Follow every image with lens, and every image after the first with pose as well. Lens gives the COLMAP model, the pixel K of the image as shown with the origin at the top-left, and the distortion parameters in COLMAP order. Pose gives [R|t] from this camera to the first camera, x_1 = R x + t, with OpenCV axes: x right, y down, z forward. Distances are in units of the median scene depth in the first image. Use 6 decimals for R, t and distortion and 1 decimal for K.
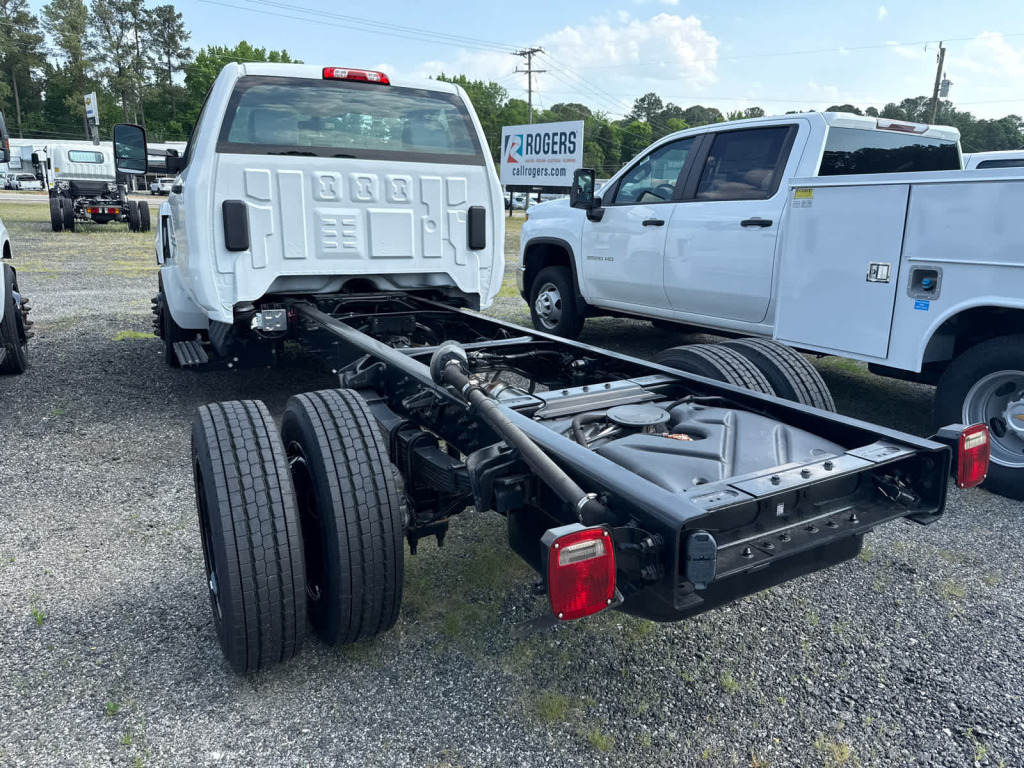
lens RADIAL K [[713.6, 0, 493.0], [0, 713.6, 396.1], [0, 0, 1]] dist [0.035155, -0.082297]
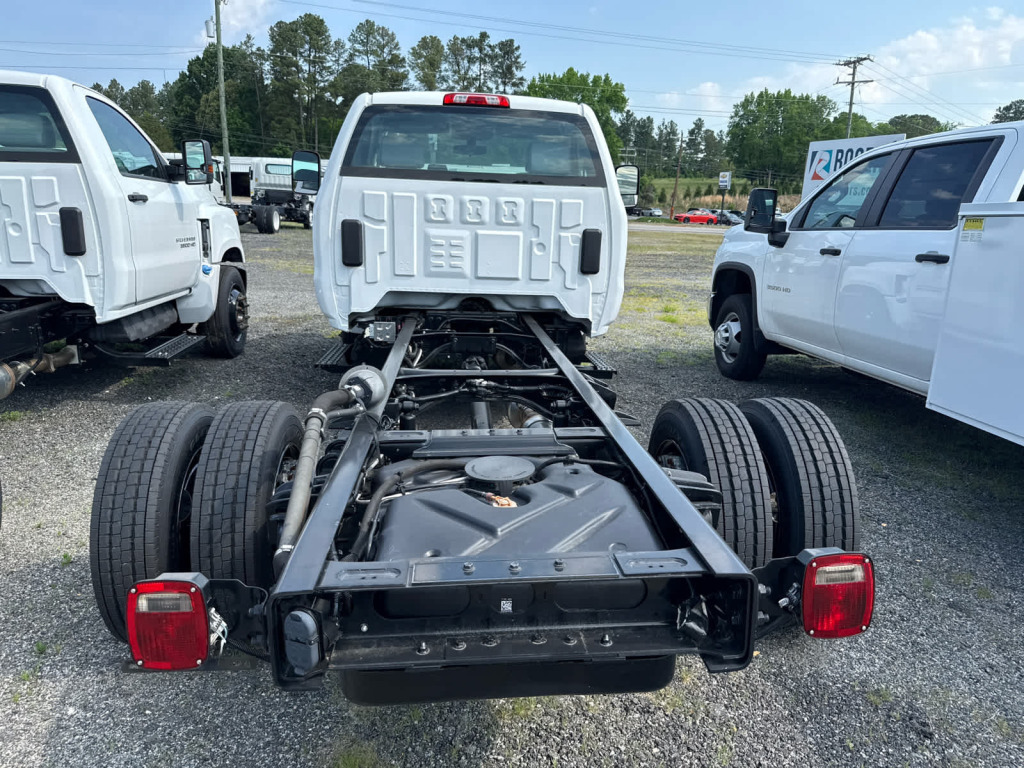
lens RADIAL K [[710.4, 0, 502.8], [0, 710.4, 391.2], [0, 0, 1]] dist [-0.002811, -0.008737]
pose [[0.920239, 0.105372, -0.376906, 0.171365], [-0.115535, 0.993294, -0.004388, -0.021656], [0.373916, 0.047584, 0.926241, 0.055439]]
